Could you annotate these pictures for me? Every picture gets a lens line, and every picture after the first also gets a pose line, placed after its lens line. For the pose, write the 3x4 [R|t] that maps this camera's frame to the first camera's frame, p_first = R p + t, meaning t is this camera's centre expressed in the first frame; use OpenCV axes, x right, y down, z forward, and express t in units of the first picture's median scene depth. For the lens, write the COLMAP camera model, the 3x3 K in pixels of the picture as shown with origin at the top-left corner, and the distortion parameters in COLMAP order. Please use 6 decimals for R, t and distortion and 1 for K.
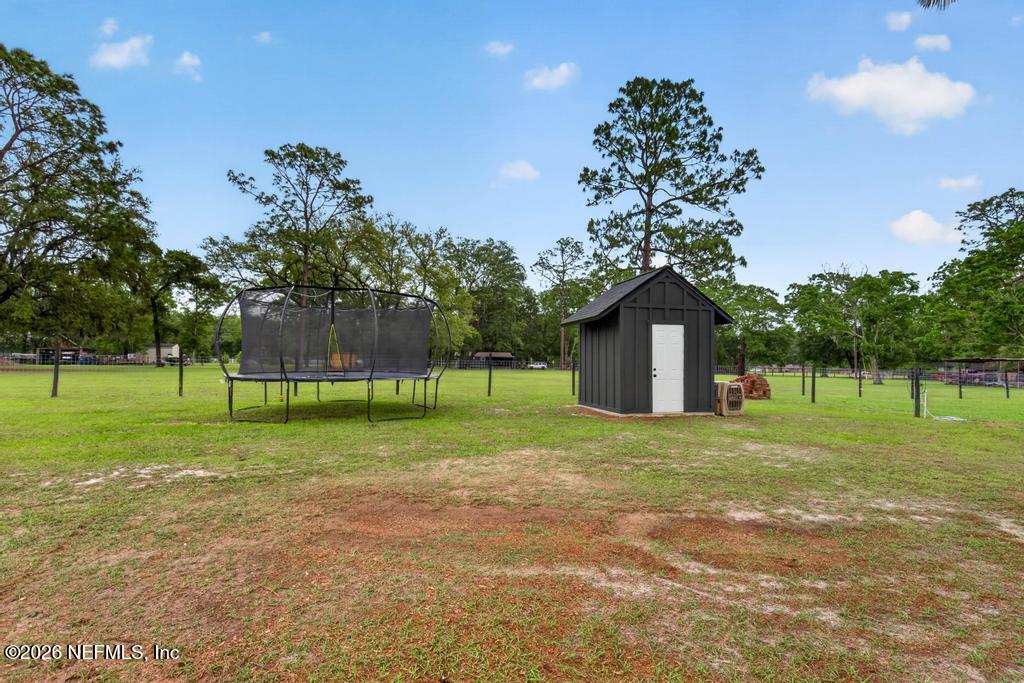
lens RADIAL K [[457.7, 0, 511.6], [0, 457.7, 354.1], [0, 0, 1]] dist [0.001122, 0.000455]
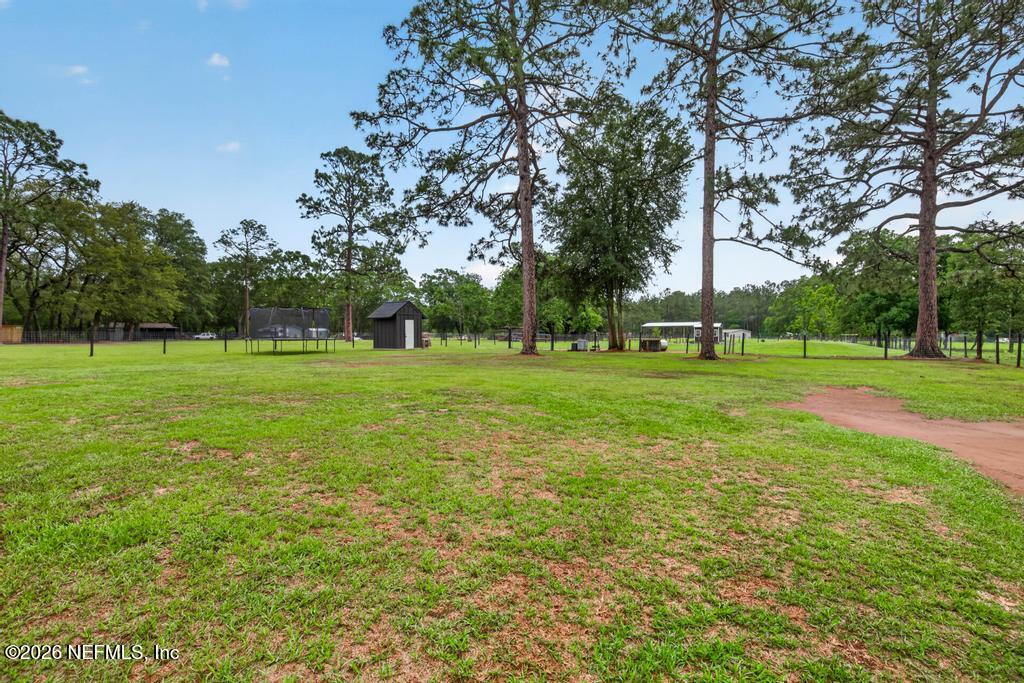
lens RADIAL K [[457.7, 0, 511.6], [0, 457.7, 354.1], [0, 0, 1]] dist [0.001122, 0.000455]
pose [[0.729969, -0.046322, 0.681909, -0.333373], [-0.001092, 0.997620, 0.068937, -0.012791], [-0.683479, -0.051067, 0.728181, -0.454942]]
